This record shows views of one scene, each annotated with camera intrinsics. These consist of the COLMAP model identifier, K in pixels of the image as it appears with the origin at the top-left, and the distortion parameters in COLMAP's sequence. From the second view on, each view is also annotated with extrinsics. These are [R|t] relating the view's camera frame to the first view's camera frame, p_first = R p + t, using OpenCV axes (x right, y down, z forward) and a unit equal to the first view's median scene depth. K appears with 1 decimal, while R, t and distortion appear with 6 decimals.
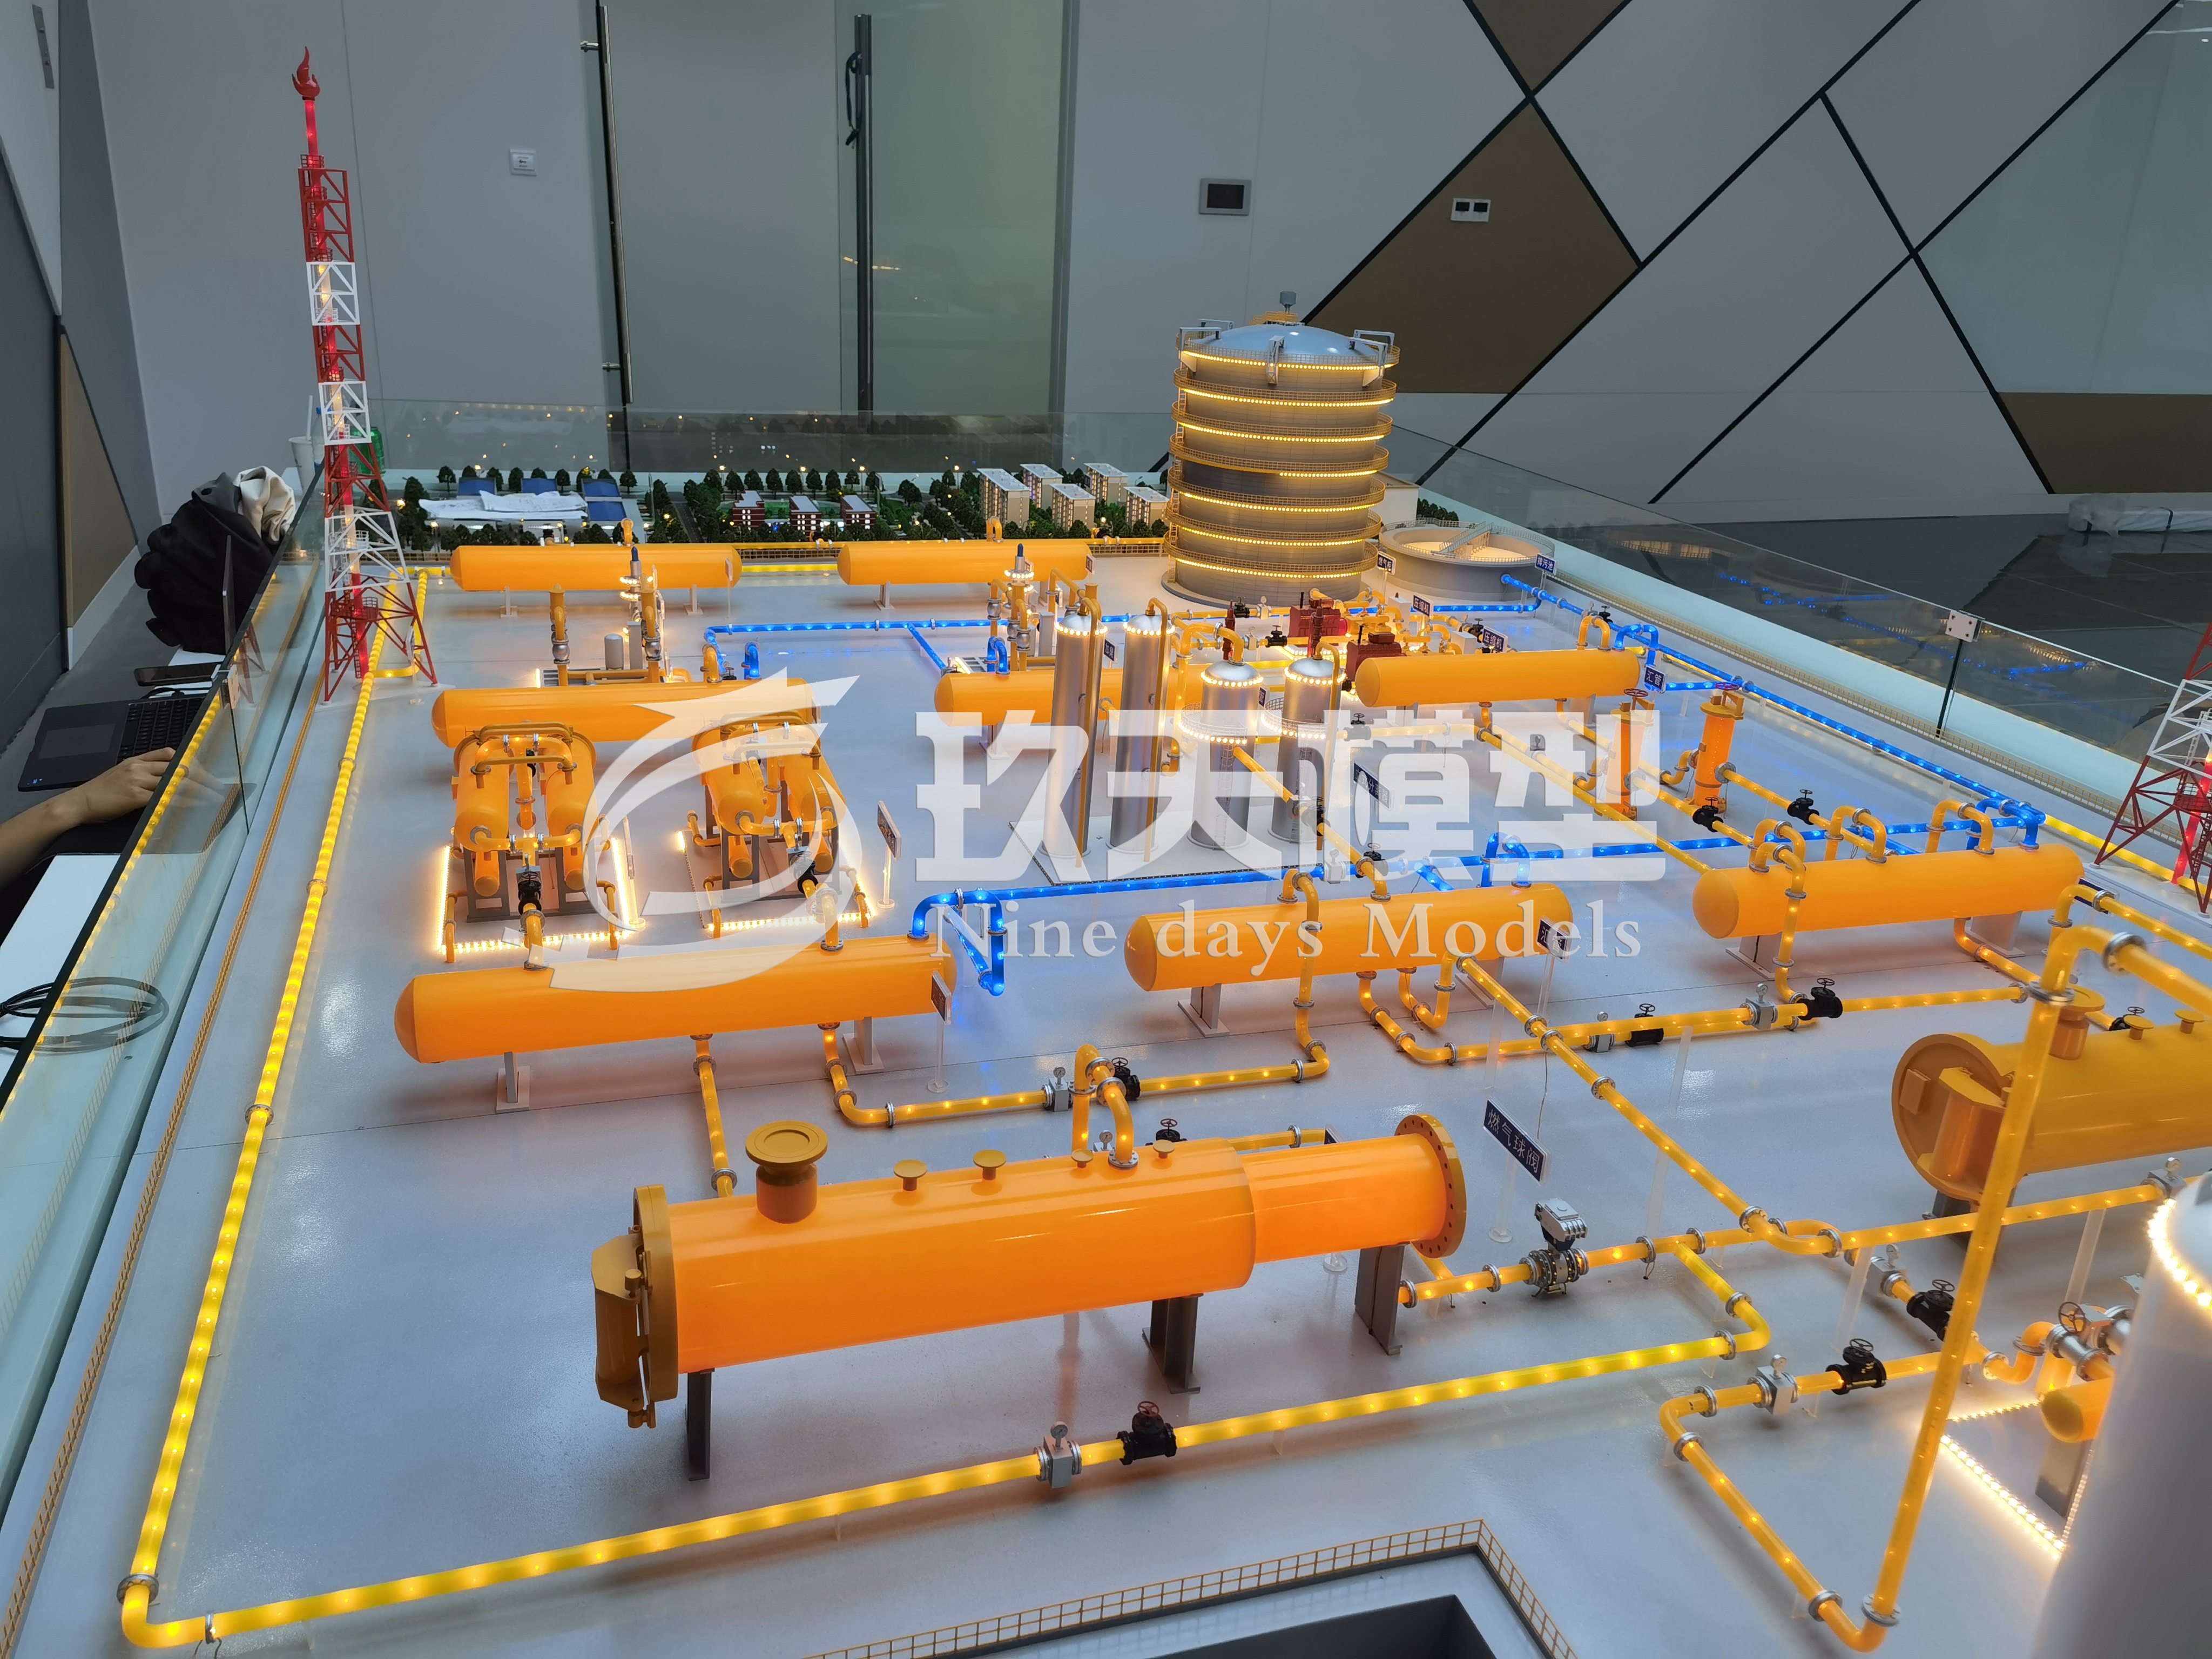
lens RADIAL K [[1743.6, 0, 1113.2], [0, 1743.6, 825.6], [0, 0, 1]] dist [0.091514, -0.098800]
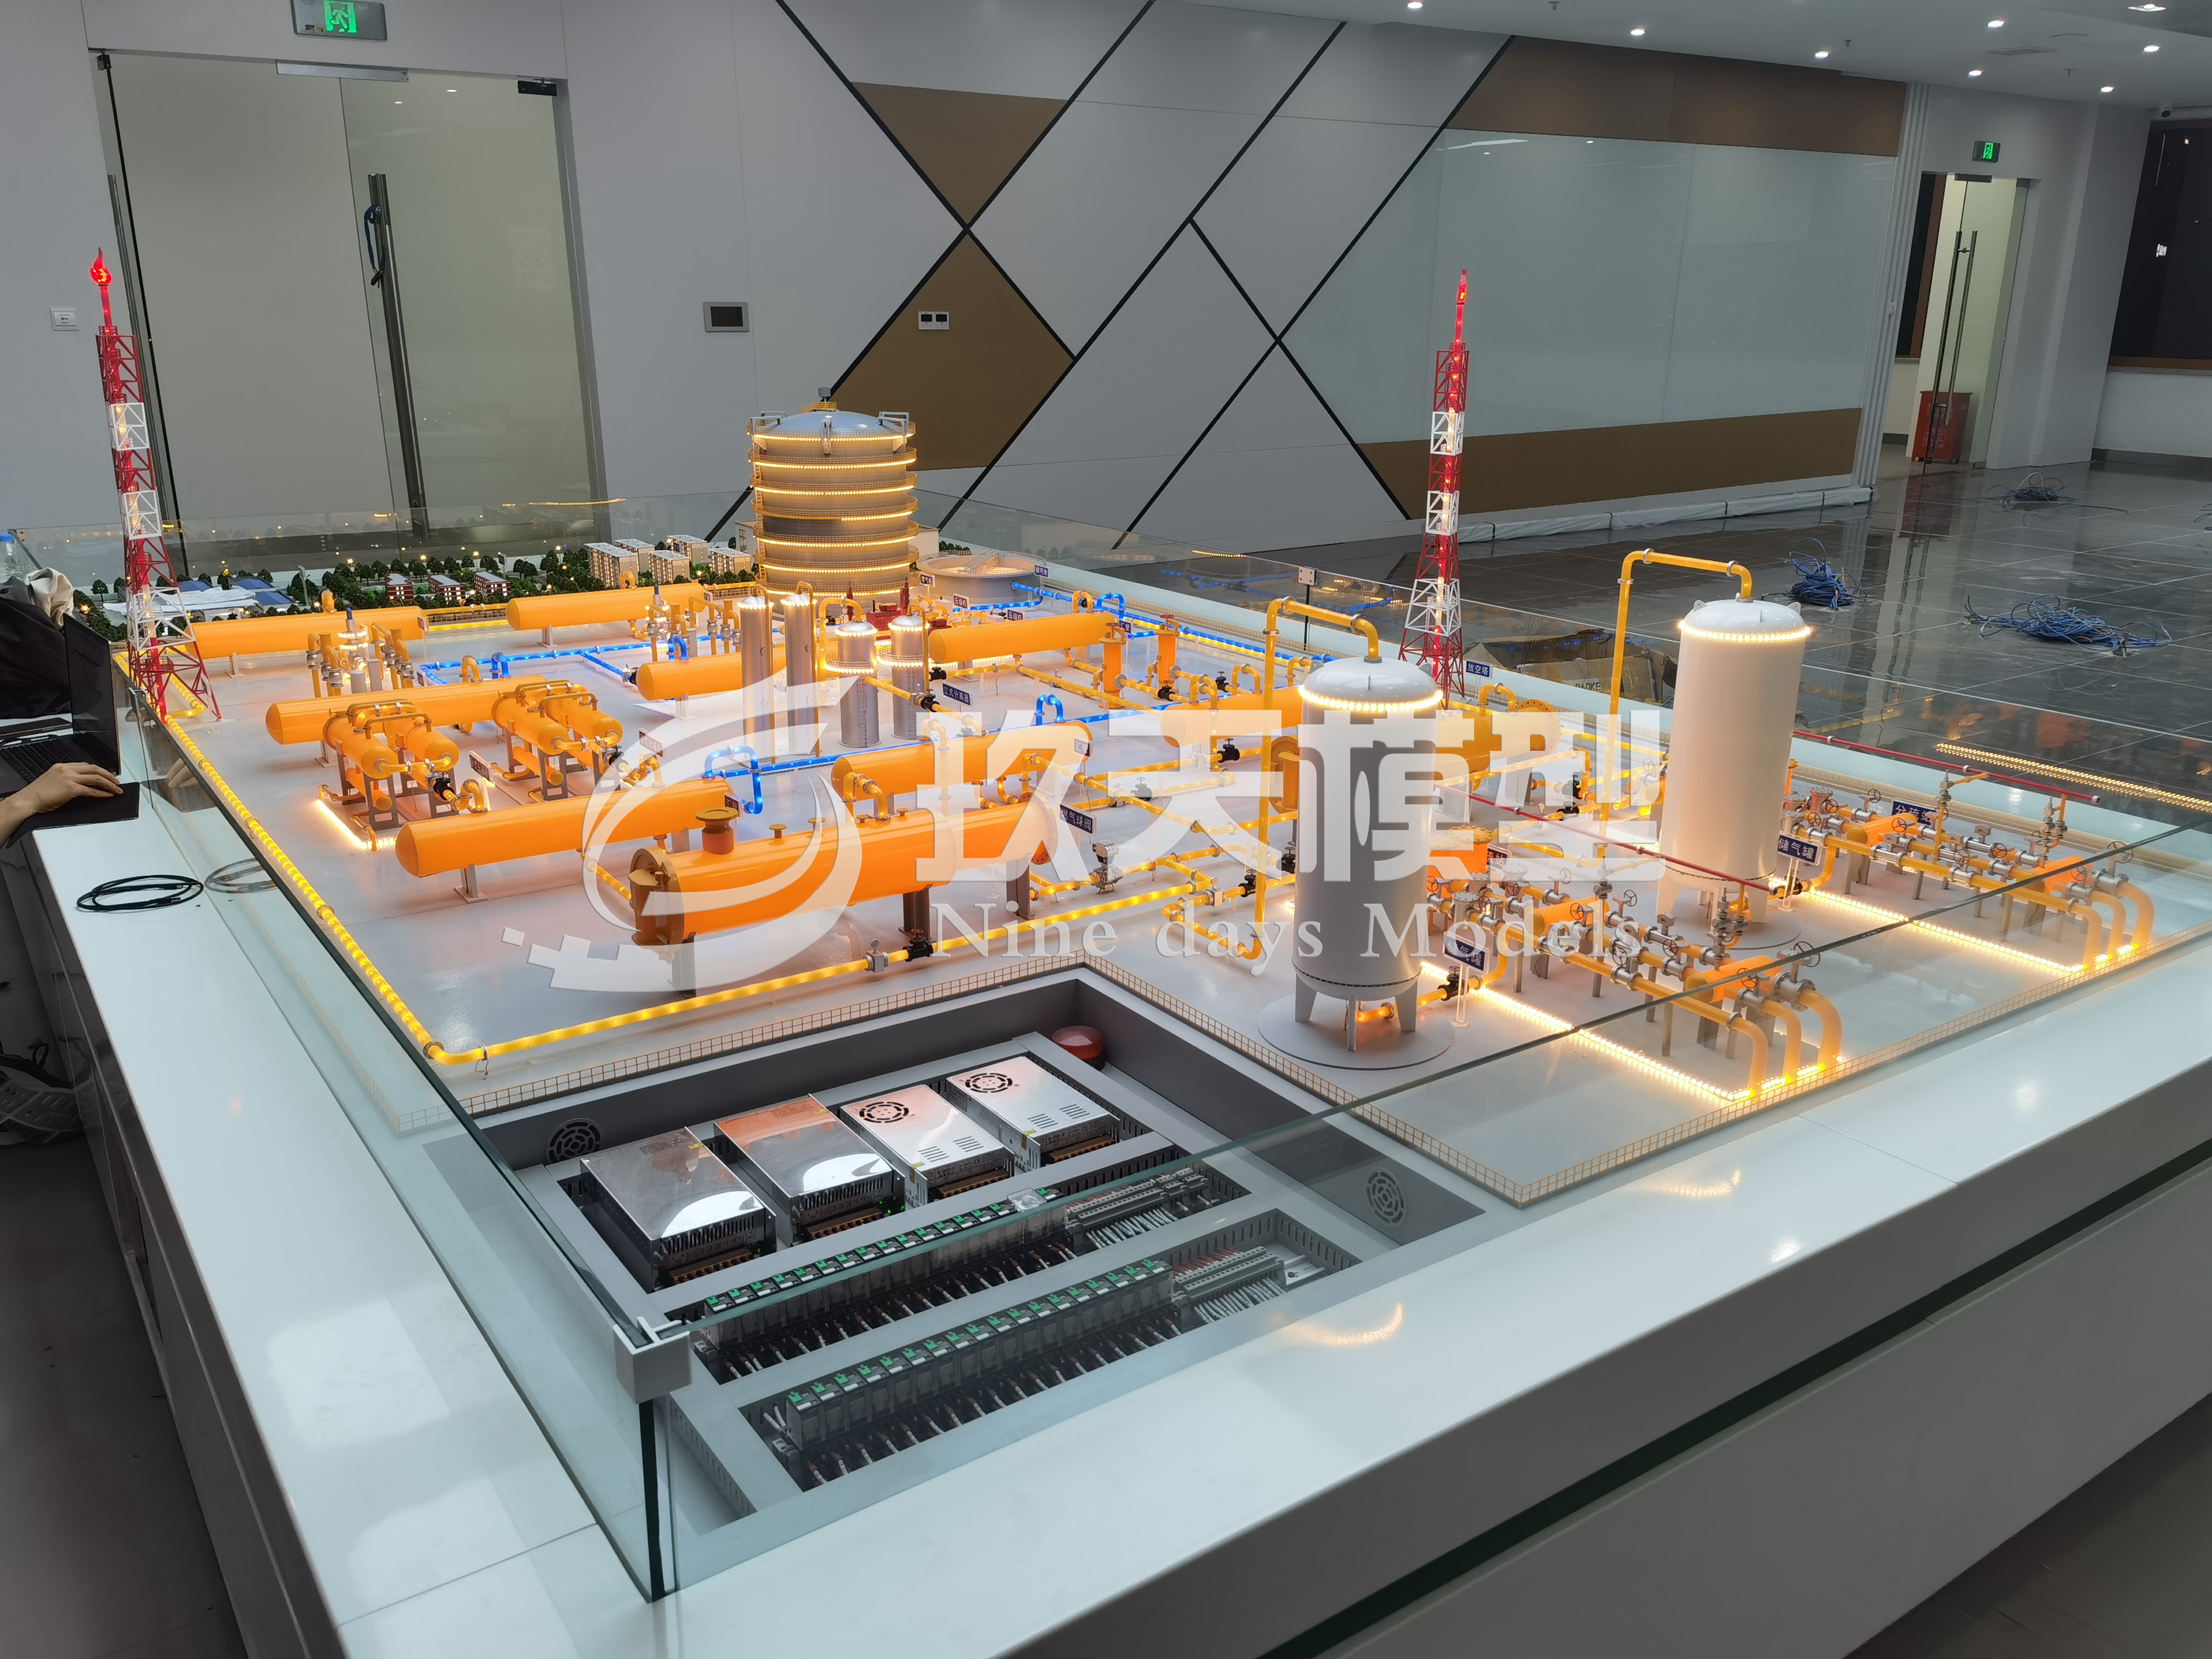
lens RADIAL K [[1743.6, 0, 1196.4], [0, 1743.6, 847.3], [0, 0, 1]] dist [0.091514, -0.098800]
pose [[0.940736, -0.143182, 0.307434, -0.091235], [0.156403, 0.987517, -0.018669, 0.107079], [-0.300923, 0.065646, 0.951386, -0.324088]]
